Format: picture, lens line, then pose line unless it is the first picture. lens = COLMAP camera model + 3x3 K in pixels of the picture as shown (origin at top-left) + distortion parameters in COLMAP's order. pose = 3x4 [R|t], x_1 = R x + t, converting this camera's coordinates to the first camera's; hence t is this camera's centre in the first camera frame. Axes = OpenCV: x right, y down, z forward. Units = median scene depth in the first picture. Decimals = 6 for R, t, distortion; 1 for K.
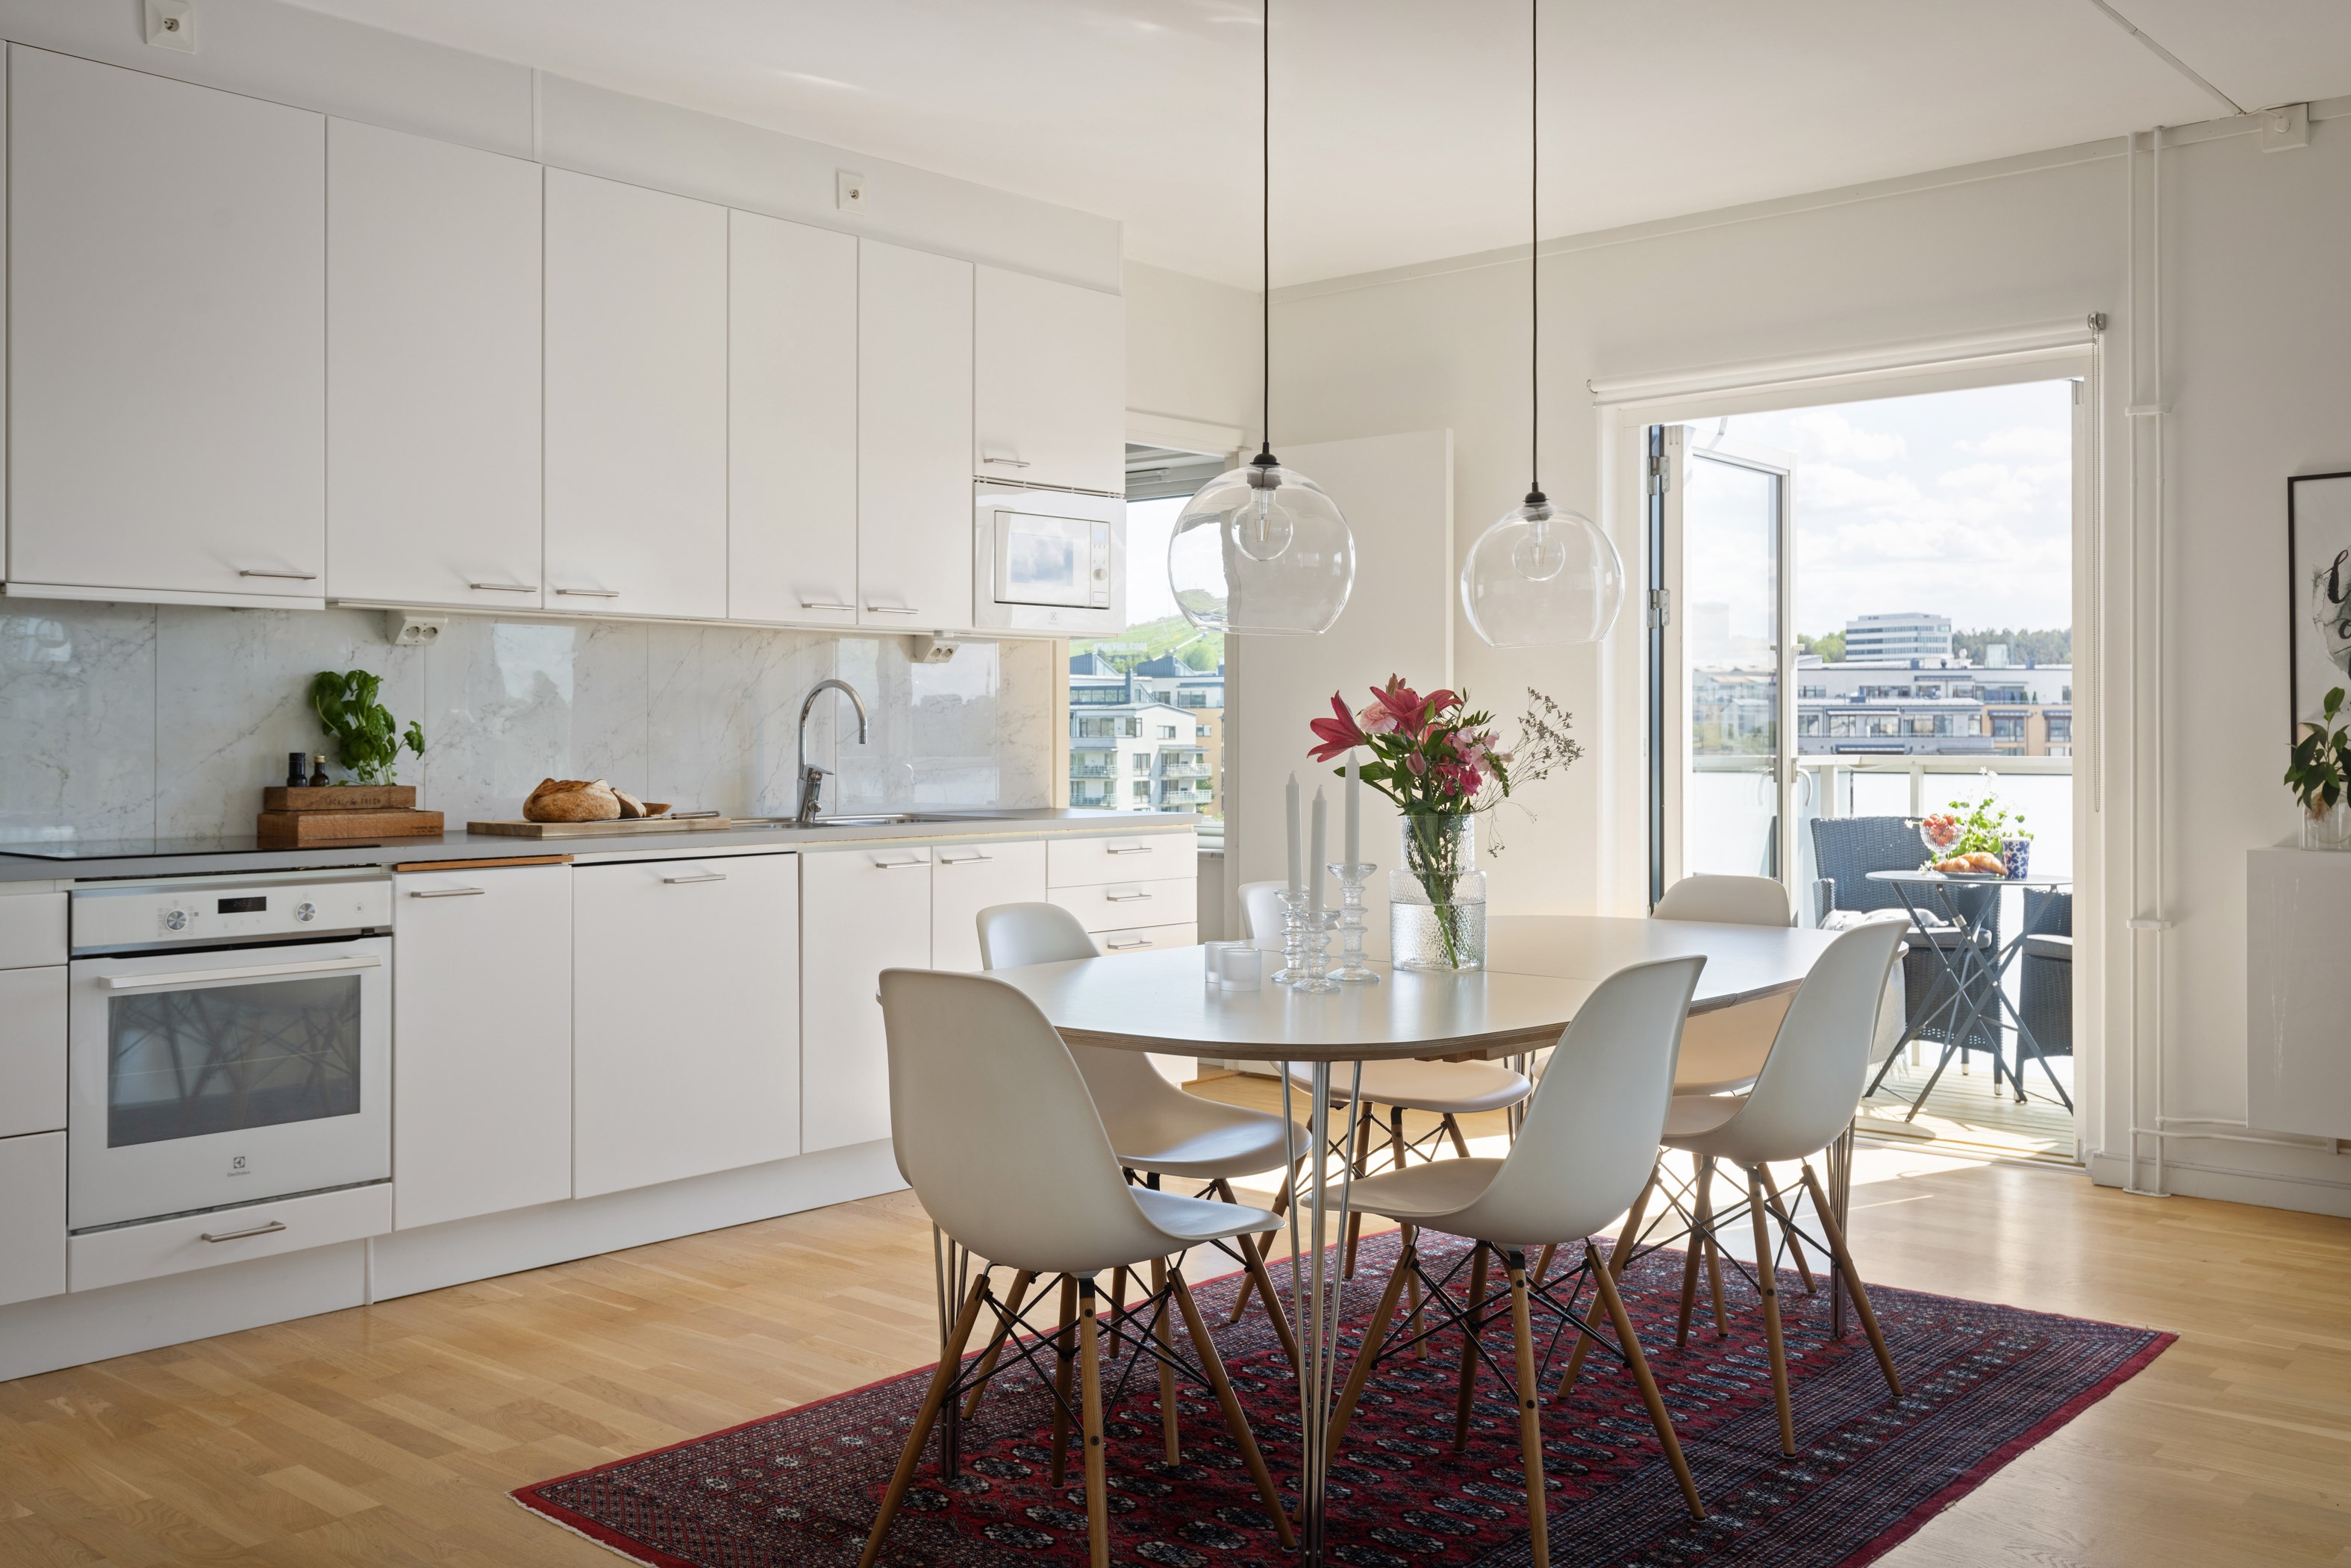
lens RADIAL K [[2083.5, 0, 1174.5], [0, 2083.5, 771.4], [0, 0, 1]] dist [0.000038, -0.000150]
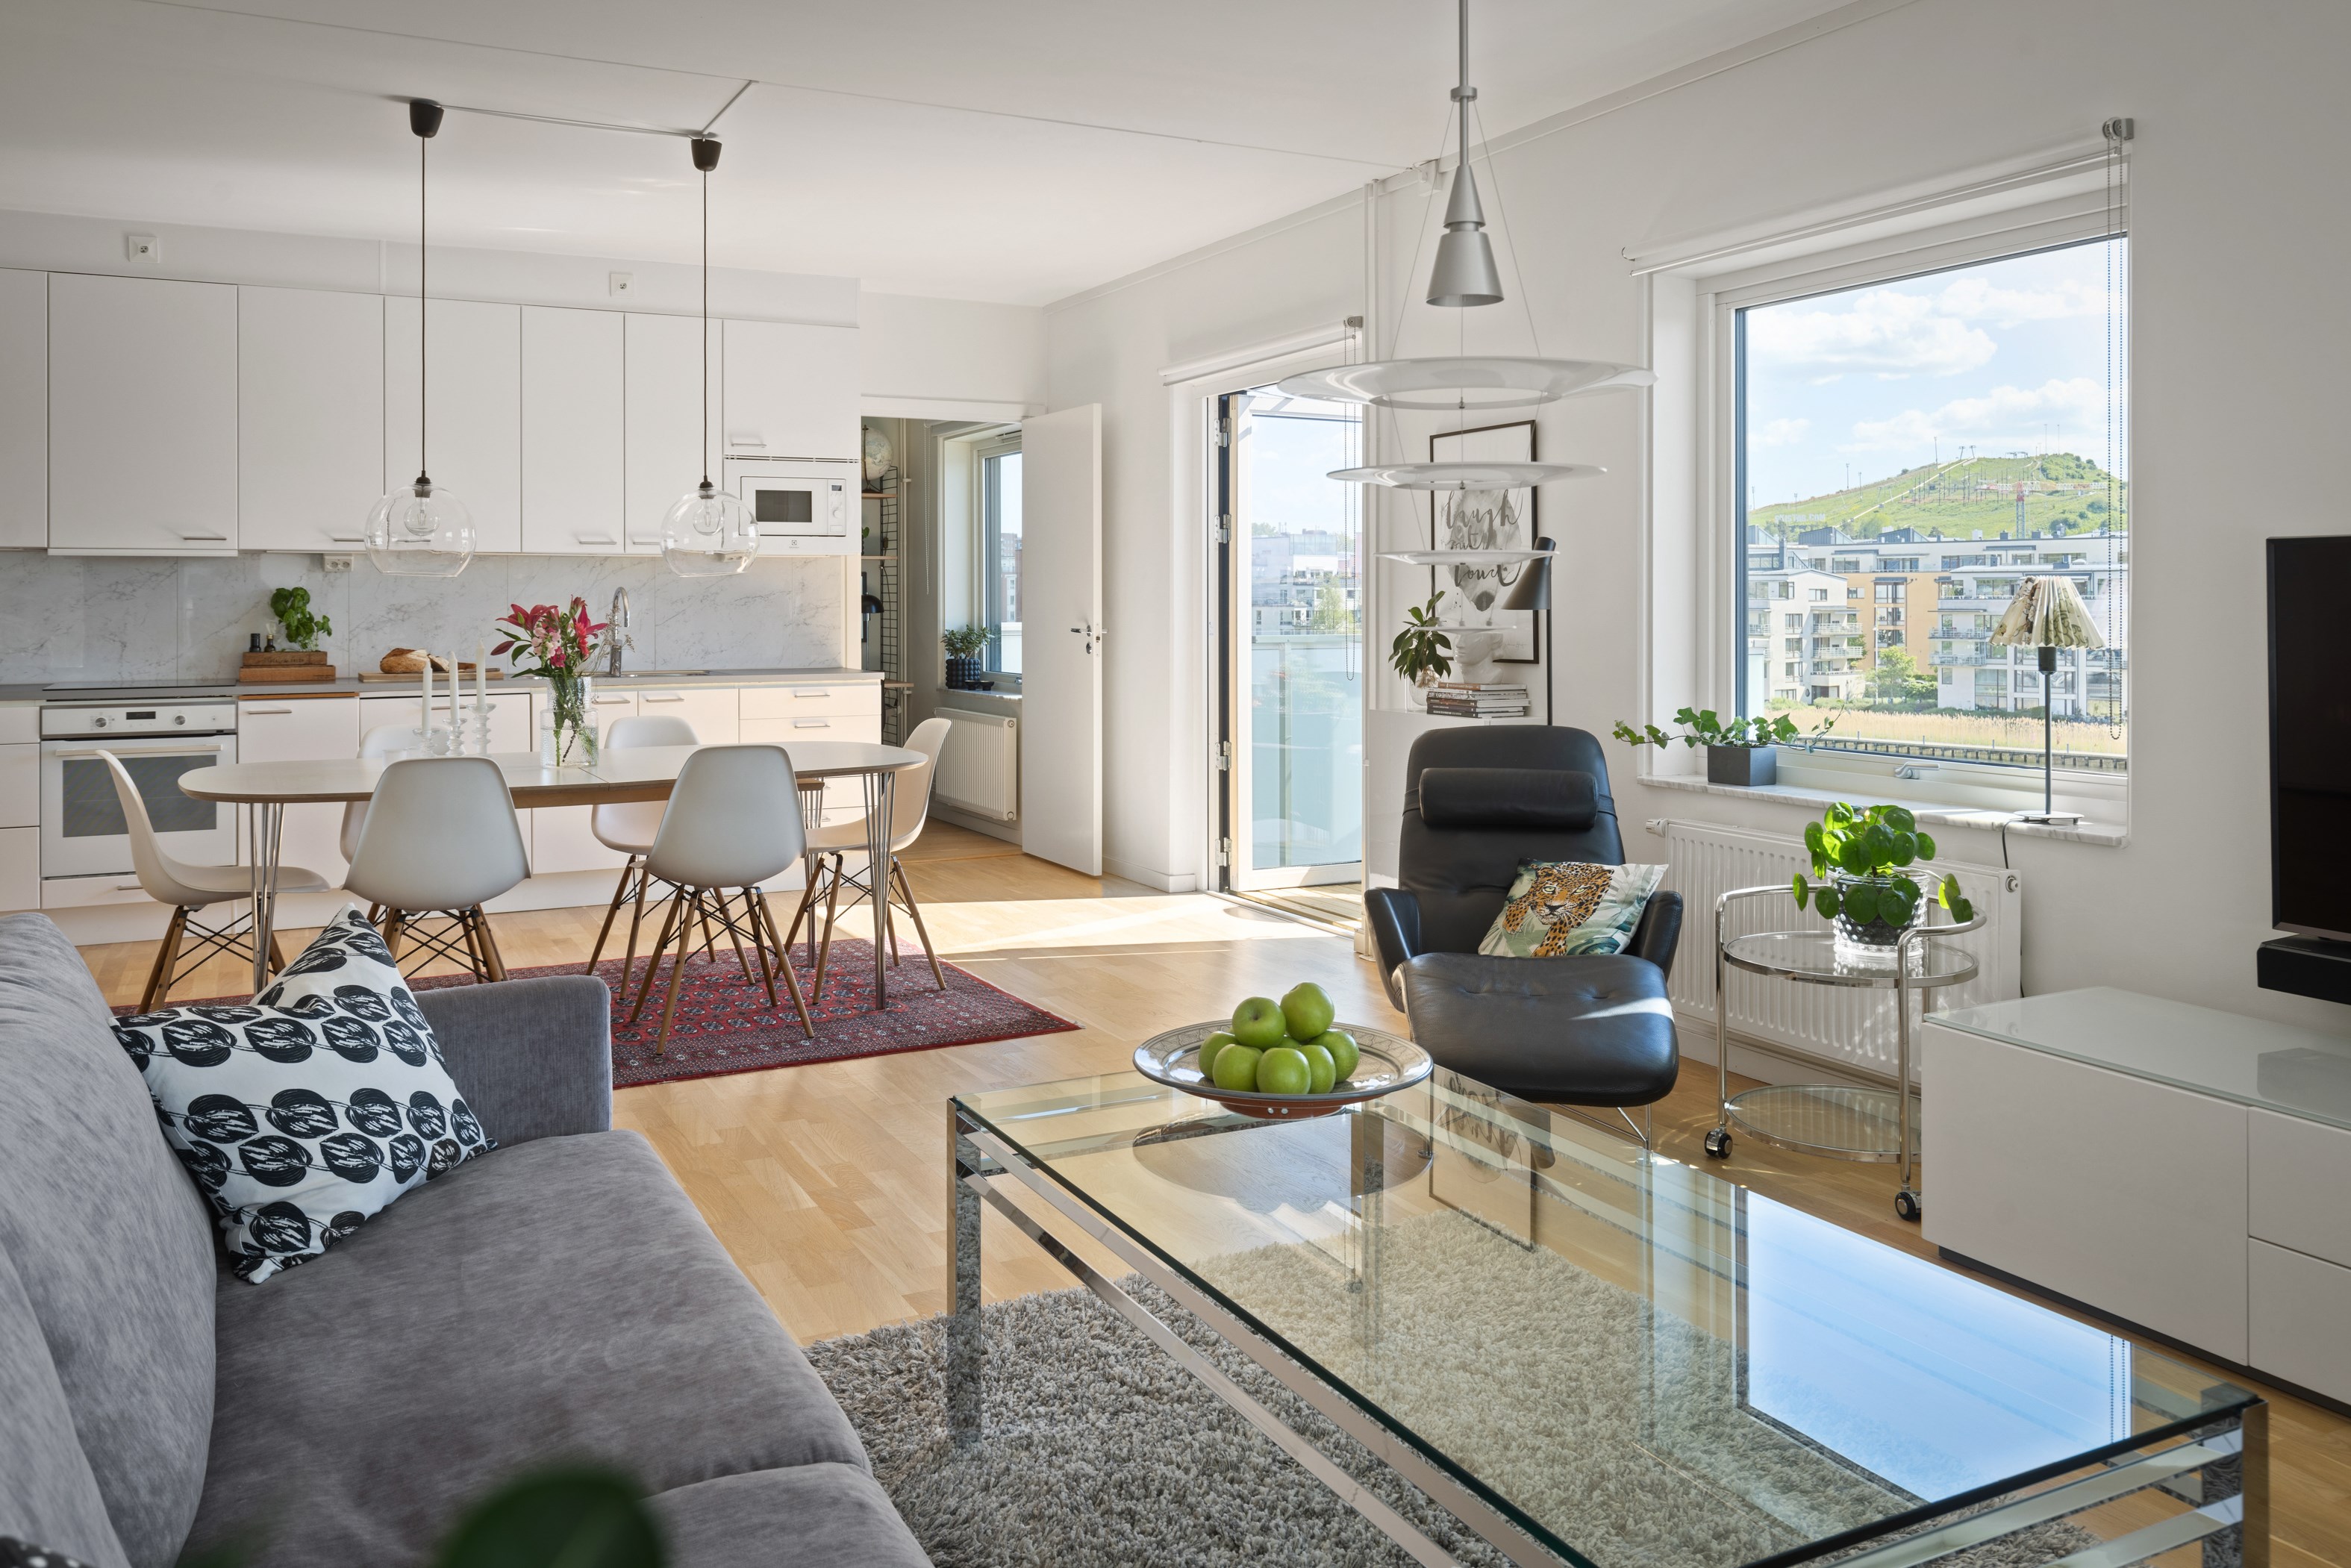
lens RADIAL K [[1758.5, 0, 1176.9], [0, 1758.5, 639.4], [0, 0, 1]] dist [0.004720, -0.001404]
pose [[0.931527, 0.006873, -0.363606, 0.744763], [-0.004357, 0.999961, 0.007738, -0.016166], [0.363645, -0.005624, 0.931521, -0.114518]]
